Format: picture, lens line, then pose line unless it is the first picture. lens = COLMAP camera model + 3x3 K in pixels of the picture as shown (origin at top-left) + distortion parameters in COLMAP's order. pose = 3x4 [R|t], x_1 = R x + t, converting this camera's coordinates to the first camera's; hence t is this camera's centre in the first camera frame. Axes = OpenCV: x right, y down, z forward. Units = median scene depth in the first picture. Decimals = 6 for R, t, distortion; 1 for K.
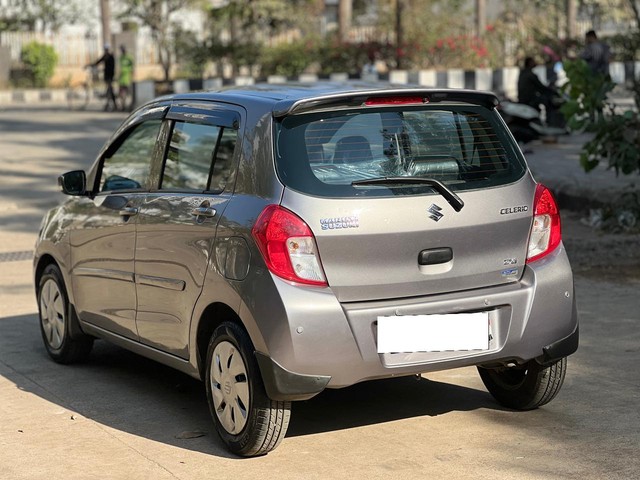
lens RADIAL K [[1409.7, 0, 320.0], [0, 1409.7, 240.0], [0, 0, 1]] dist [0.240347, 0.471271]
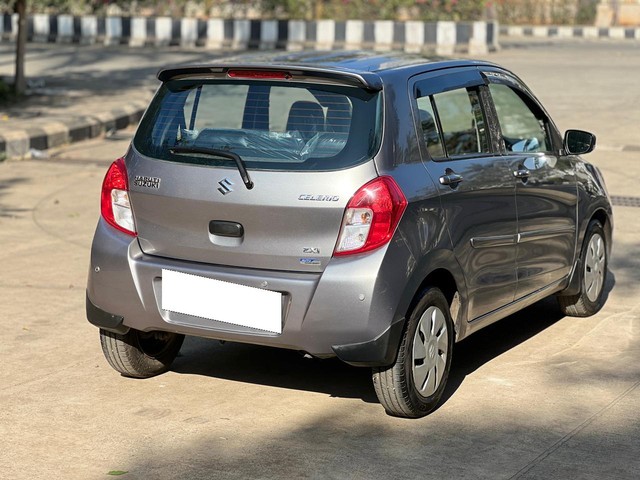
lens RADIAL K [[1409.7, 0, 320.0], [0, 1409.7, 240.0], [0, 0, 1]] dist [0.240347, 0.471271]
pose [[0.567698, 0.168666, -0.805773, 0.934910], [-0.126555, 0.985032, 0.117026, -0.107594], [0.813451, 0.035539, 0.580546, 0.455937]]
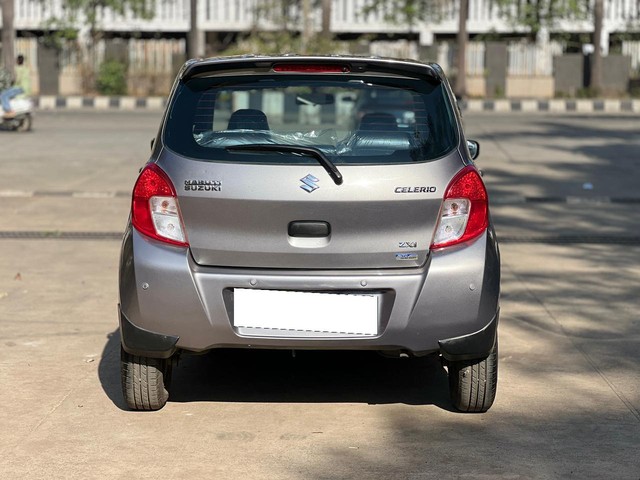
lens RADIAL K [[1409.7, 0, 320.0], [0, 1409.7, 240.0], [0, 0, 1]] dist [0.240347, 0.471271]
pose [[0.880930, 0.086256, -0.465319, 0.529957], [-0.092719, 0.995651, 0.009029, 0.009382], [0.464075, 0.035190, 0.885097, 0.150612]]
